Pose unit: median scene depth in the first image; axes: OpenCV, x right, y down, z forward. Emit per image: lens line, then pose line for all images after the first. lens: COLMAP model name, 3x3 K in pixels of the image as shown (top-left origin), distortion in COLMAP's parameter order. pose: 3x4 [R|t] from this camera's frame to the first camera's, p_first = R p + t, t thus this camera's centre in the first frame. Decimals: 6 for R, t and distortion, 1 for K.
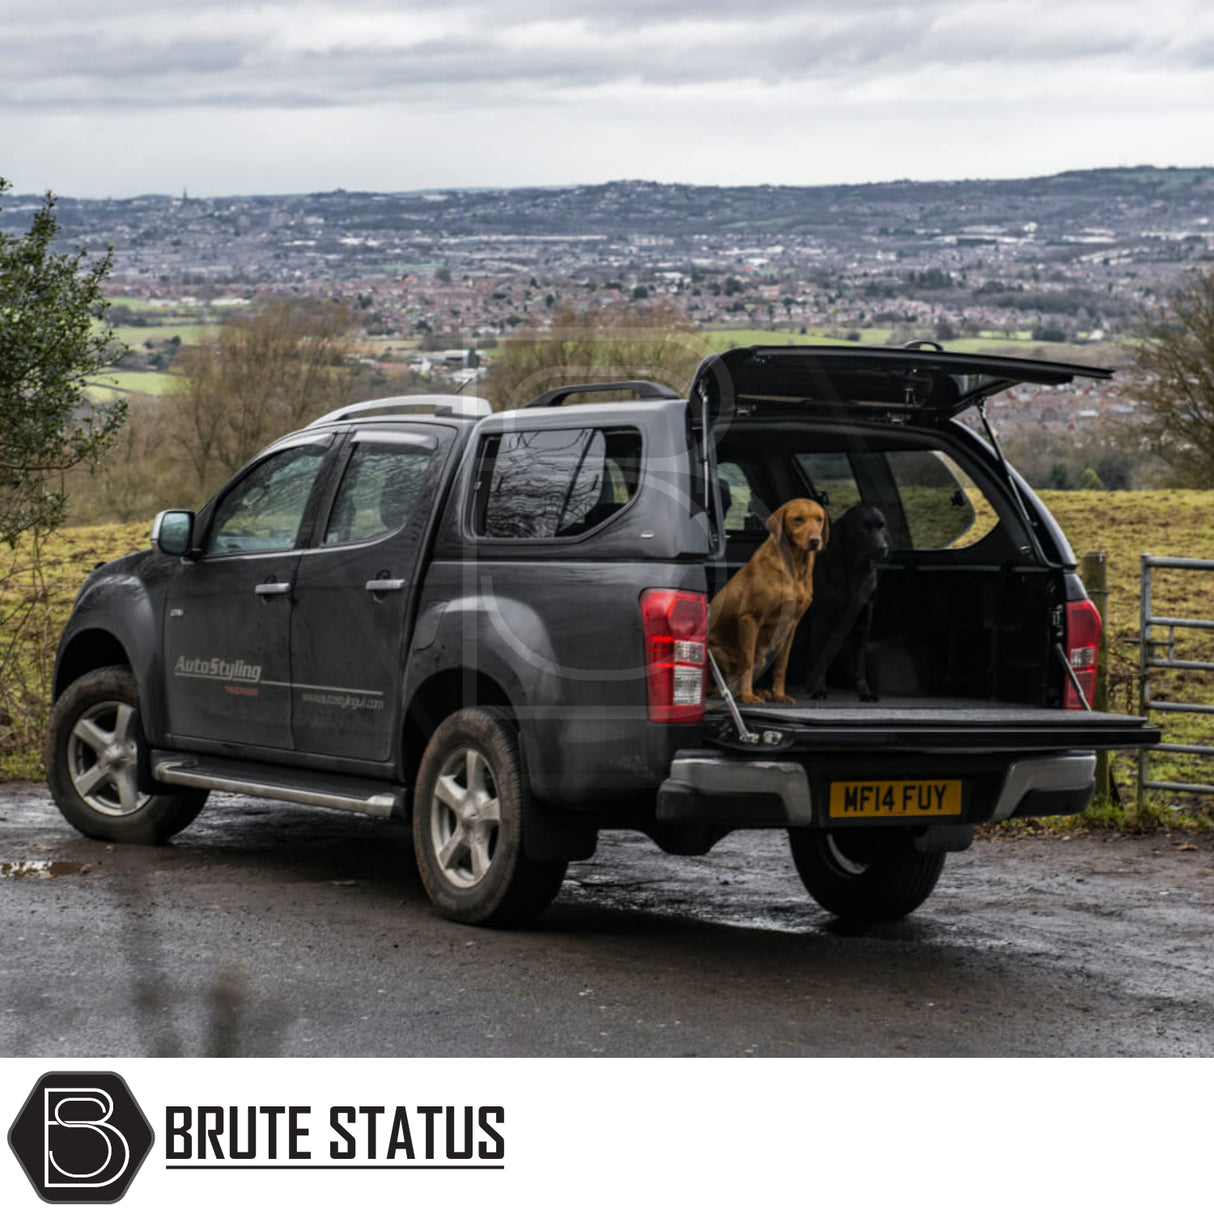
lens RADIAL K [[3523.7, 0, 607.0], [0, 3523.7, 607.0], [0, 0, 1]] dist [0.141056, 0.610168]
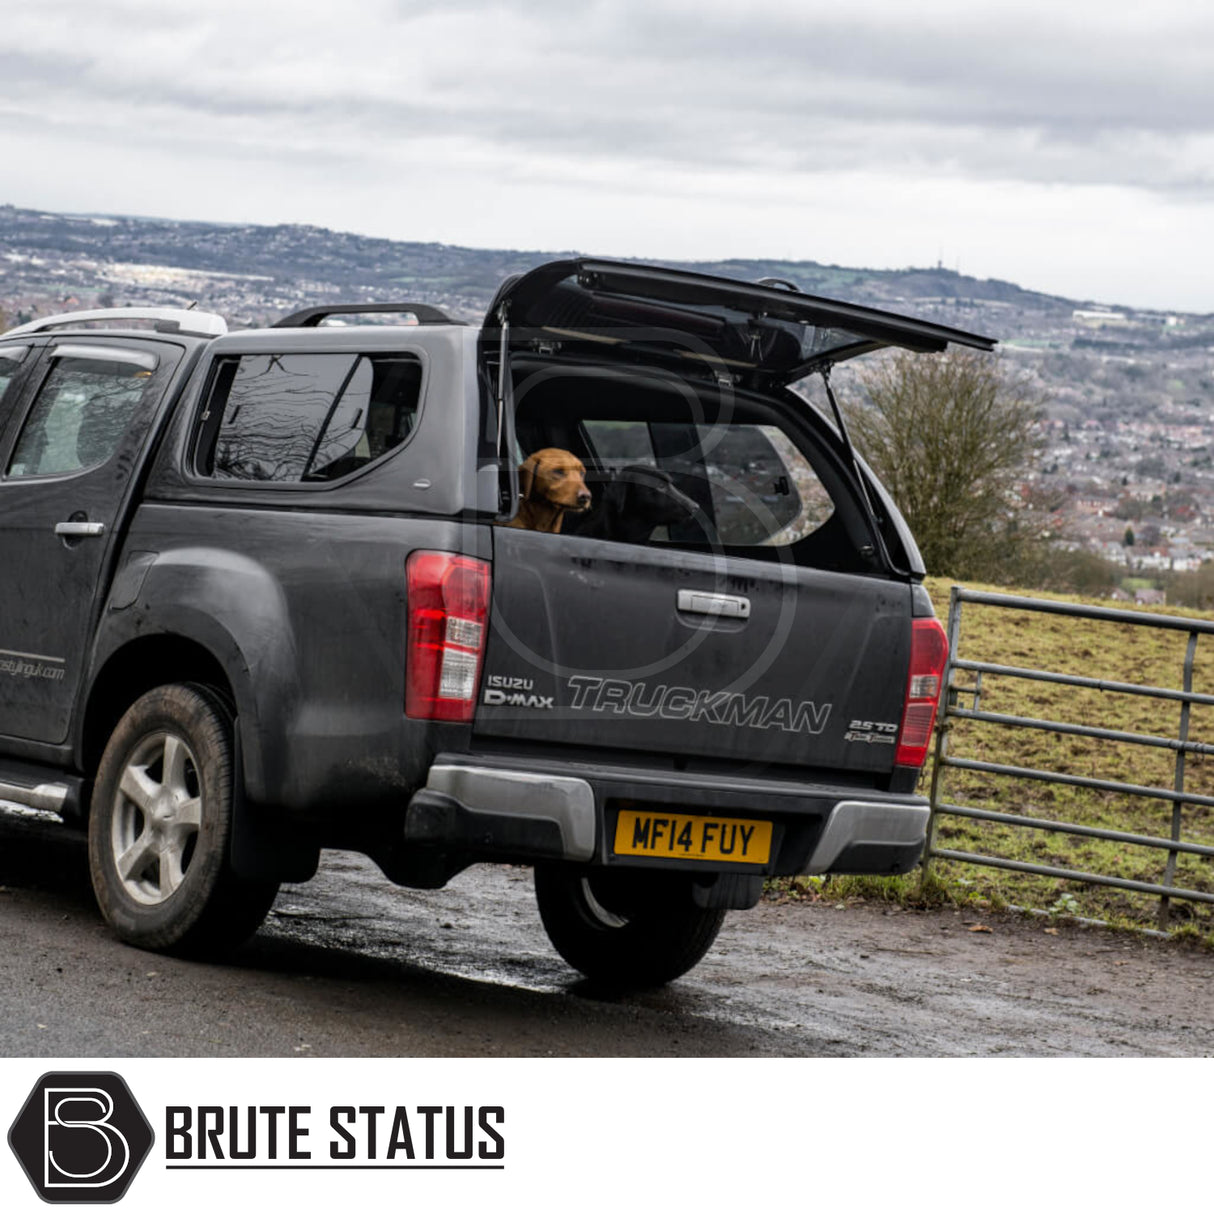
lens RADIAL K [[3515.6, 0, 501.8], [0, 3515.6, 609.1], [0, 0, 1]] dist [0.157755, 0.459475]
pose [[0.993457, 0.087958, 0.072840, -0.023541], [-0.086888, 0.996060, -0.017743, 0.018391], [-0.074114, 0.011298, 0.997186, 0.177905]]
